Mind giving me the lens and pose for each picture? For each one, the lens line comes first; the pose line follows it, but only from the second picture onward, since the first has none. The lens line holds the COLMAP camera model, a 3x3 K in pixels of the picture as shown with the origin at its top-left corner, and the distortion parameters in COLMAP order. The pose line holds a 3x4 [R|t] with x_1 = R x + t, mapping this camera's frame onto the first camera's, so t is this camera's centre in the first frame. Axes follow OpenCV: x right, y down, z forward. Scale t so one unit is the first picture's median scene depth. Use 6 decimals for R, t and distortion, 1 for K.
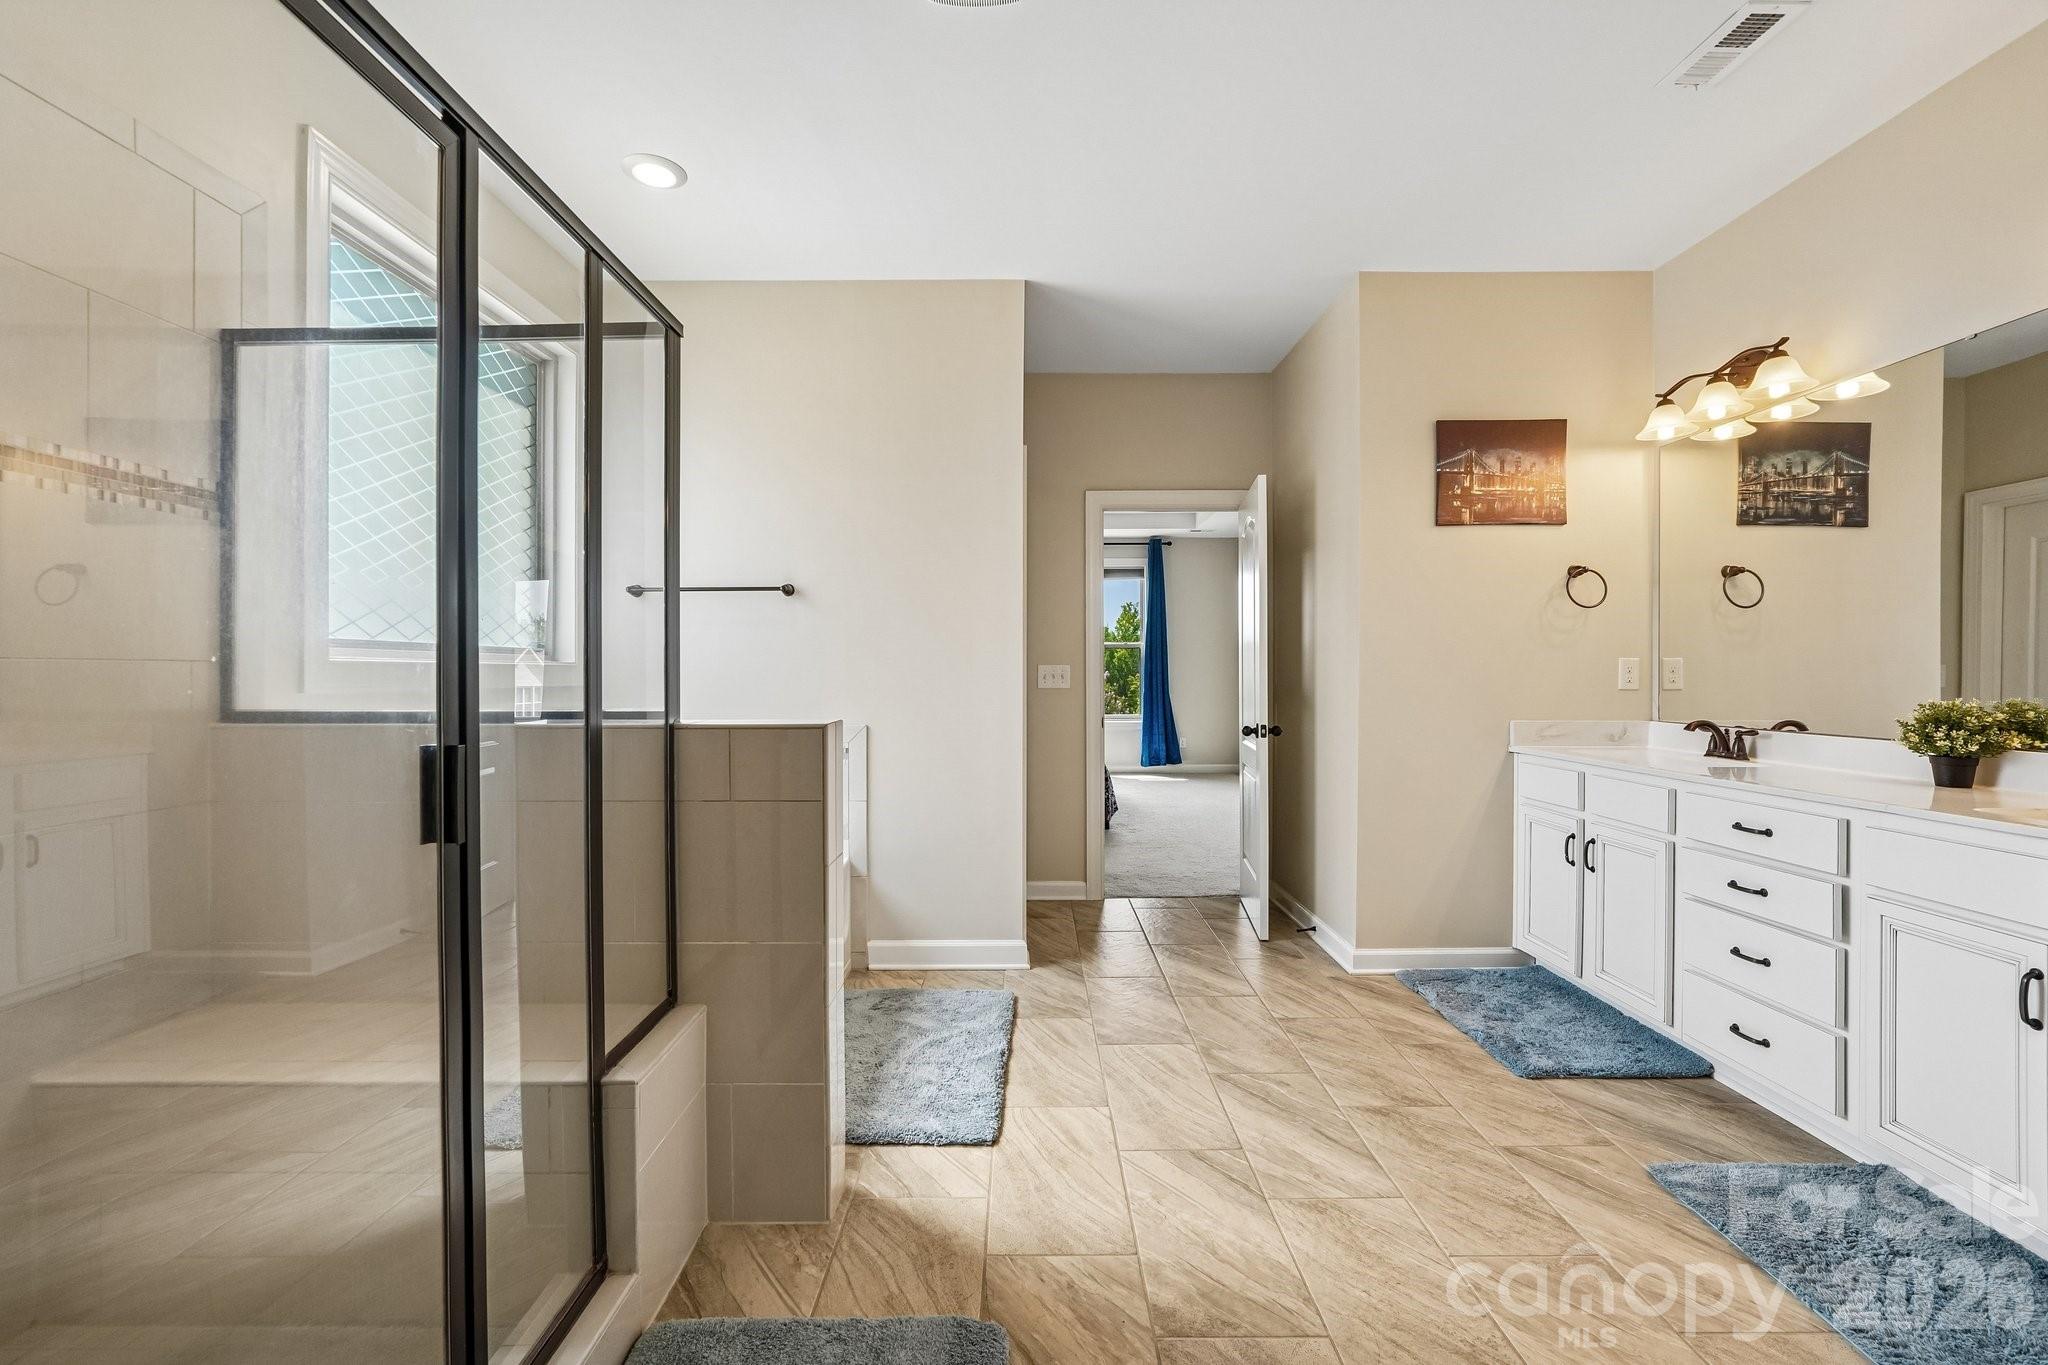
lens RADIAL K [[876.1, 0, 1003.9], [0, 876.1, 677.3], [0, 0, 1]] dist [-0.008977, 0.002646]
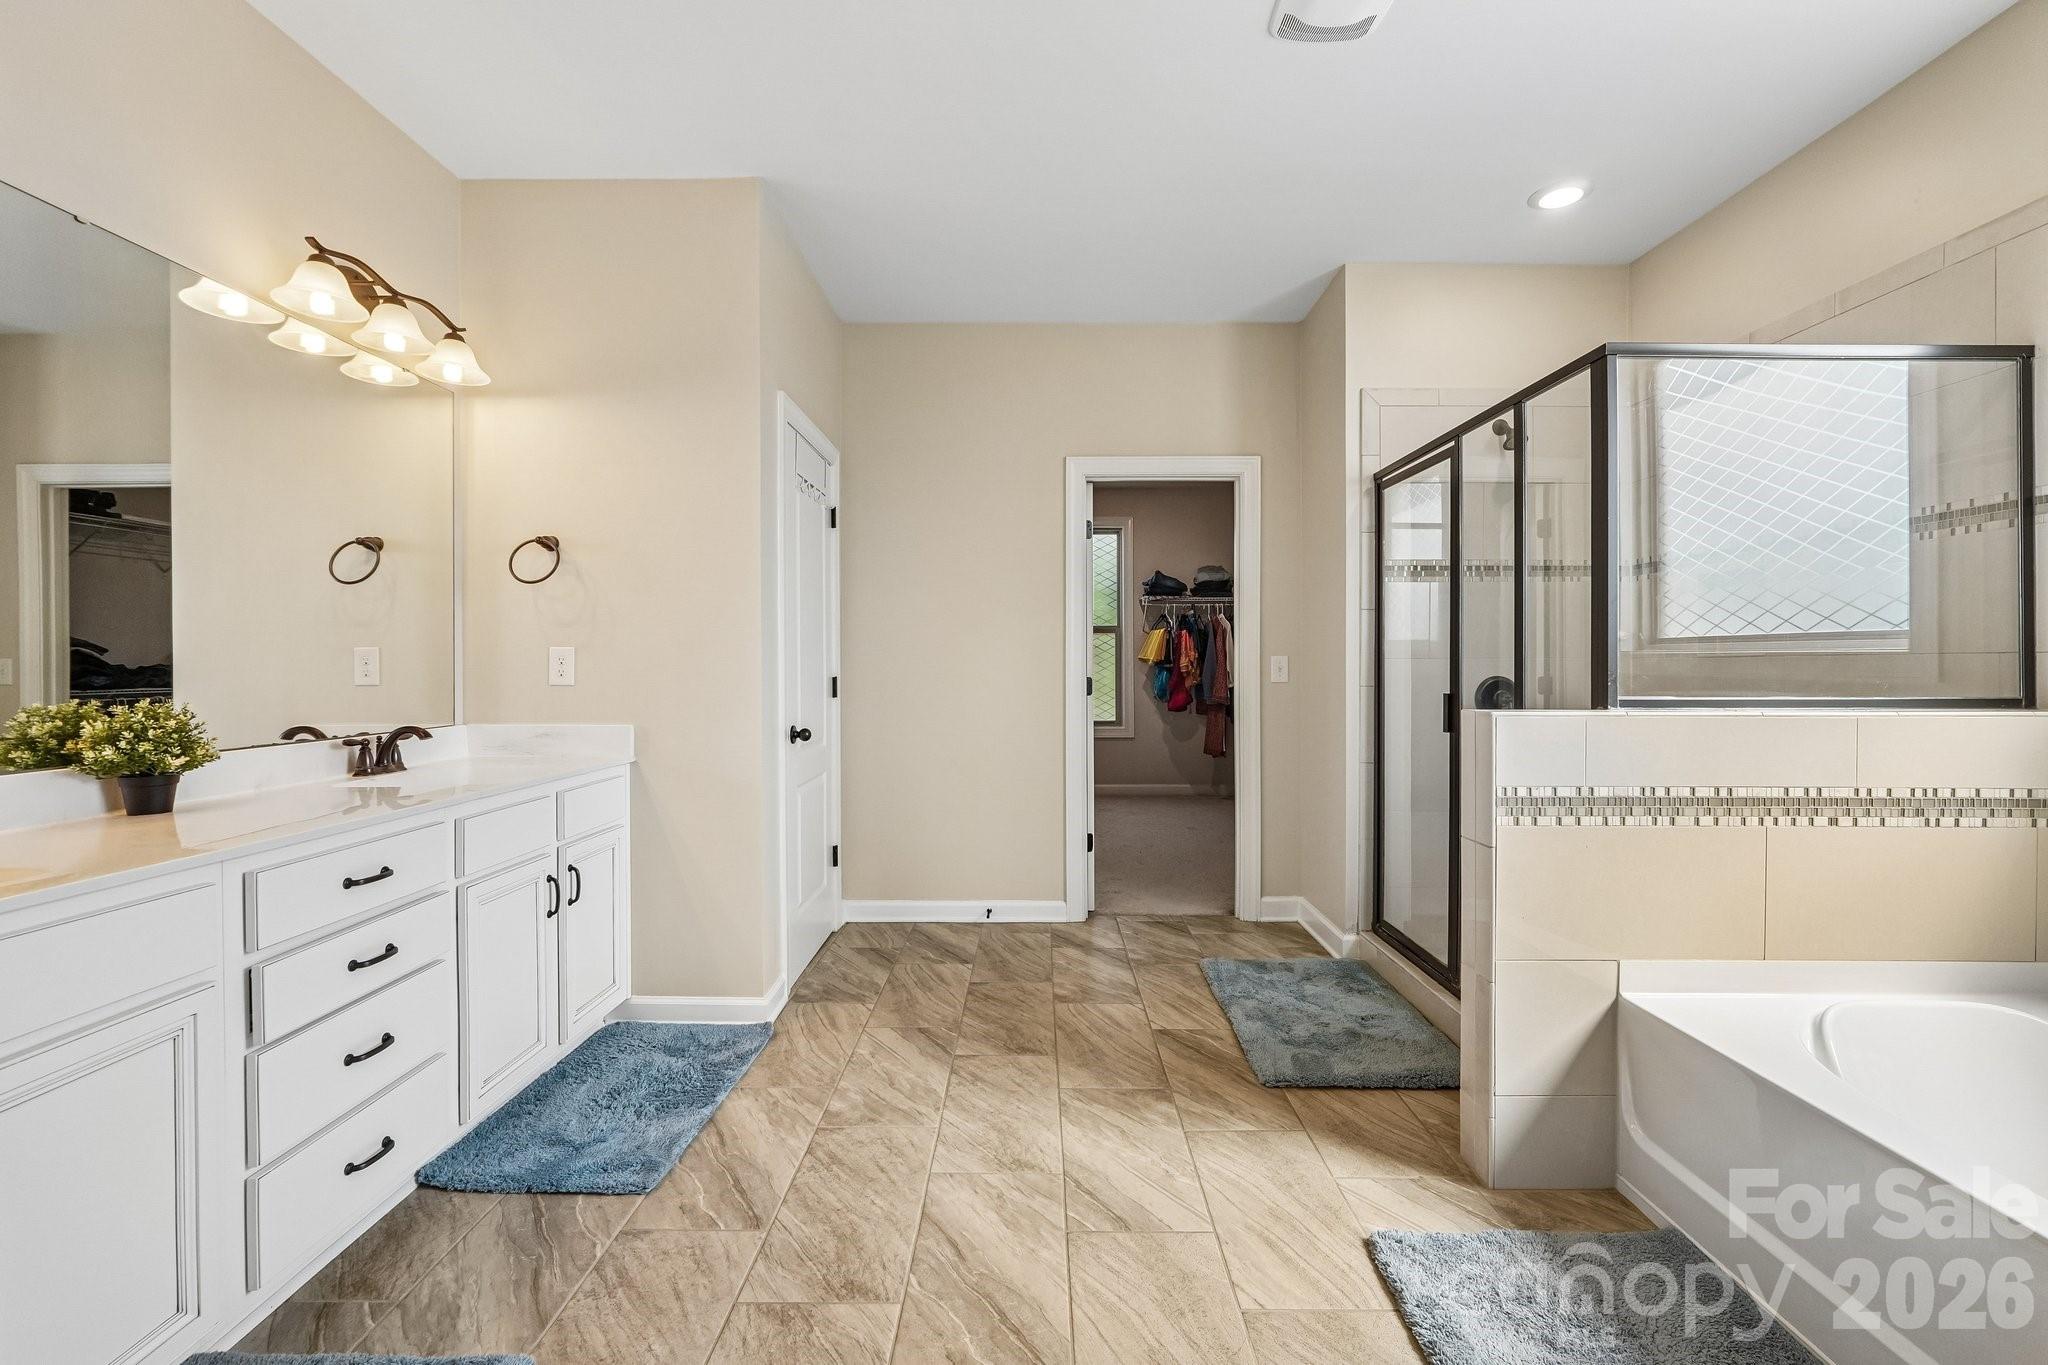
lens RADIAL K [[876.1, 0, 1041.0], [0, 876.1, 675.1], [0, 0, 1]] dist [-0.008977, 0.002646]
pose [[-0.999560, 0.004205, -0.029359, 0.339192], [0.003773, 0.999884, 0.014766, -0.005389], [0.029418, 0.014648, -0.999460, 1.933715]]
